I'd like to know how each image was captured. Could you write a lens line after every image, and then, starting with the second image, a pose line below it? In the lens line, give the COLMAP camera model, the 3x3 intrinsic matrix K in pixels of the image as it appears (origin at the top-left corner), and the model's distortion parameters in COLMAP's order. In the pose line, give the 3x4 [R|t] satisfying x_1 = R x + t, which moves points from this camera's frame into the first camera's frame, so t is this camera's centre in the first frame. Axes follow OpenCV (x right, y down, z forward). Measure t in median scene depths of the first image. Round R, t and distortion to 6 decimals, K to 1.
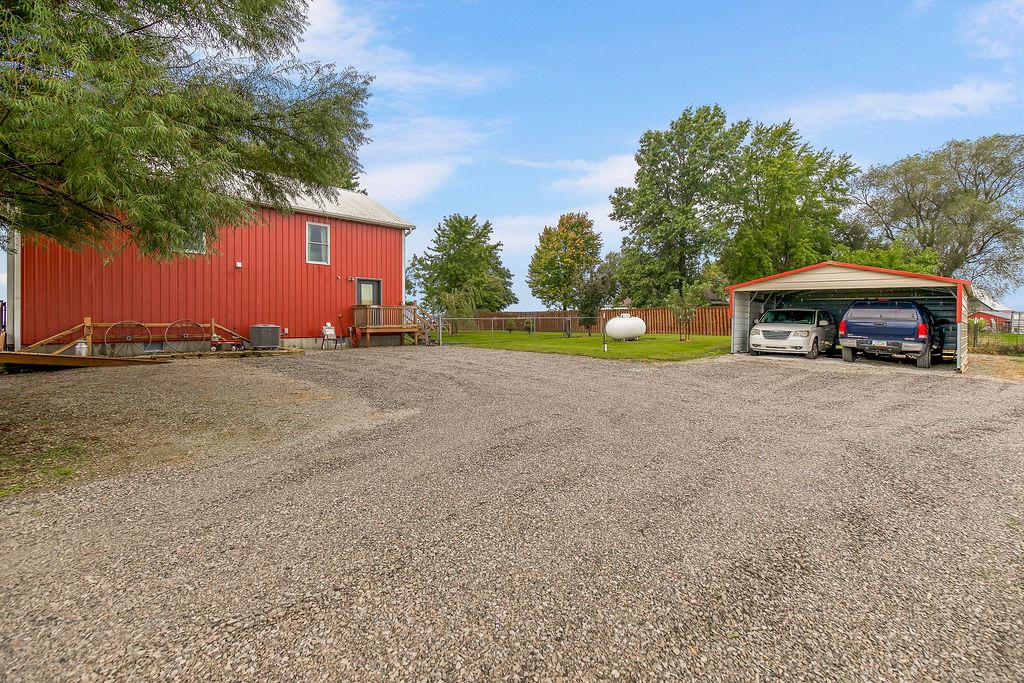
lens RADIAL K [[465.9, 0, 511.6], [0, 465.9, 318.1], [0, 0, 1]] dist [0.012513, 0.000072]
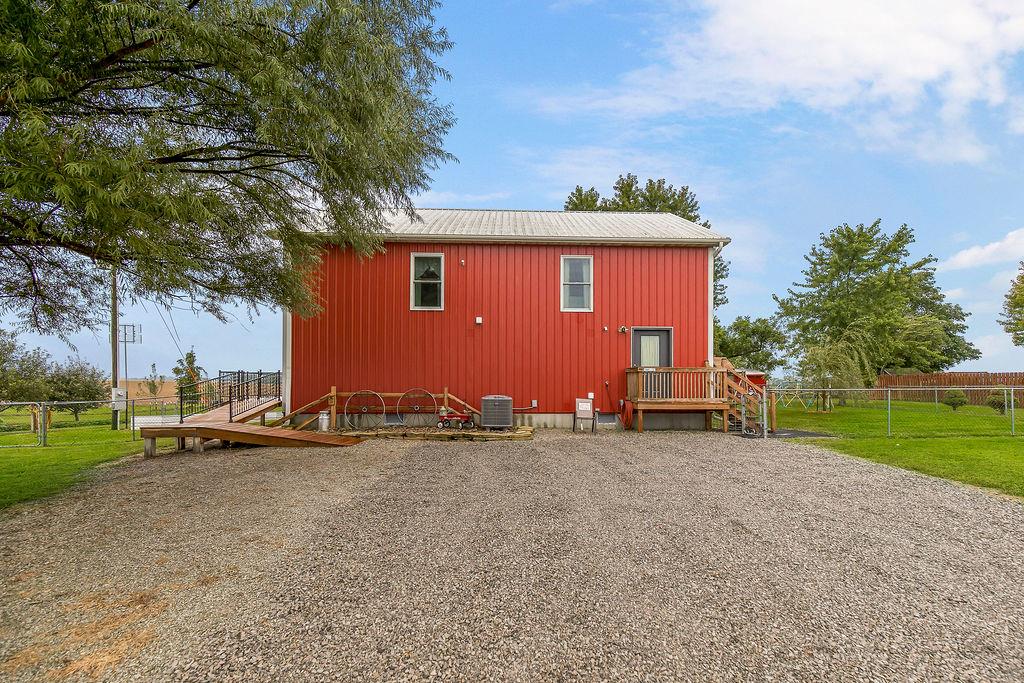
lens RADIAL K [[495.7, 0, 513.2], [0, 495.7, 377.2], [0, 0, 1]] dist [0.026316, 0.000393]
pose [[0.741414, -0.003917, -0.671036, 0.024120], [-0.000519, 0.999979, -0.006411, -0.008996], [0.671048, 0.005101, 0.741397, 0.327673]]
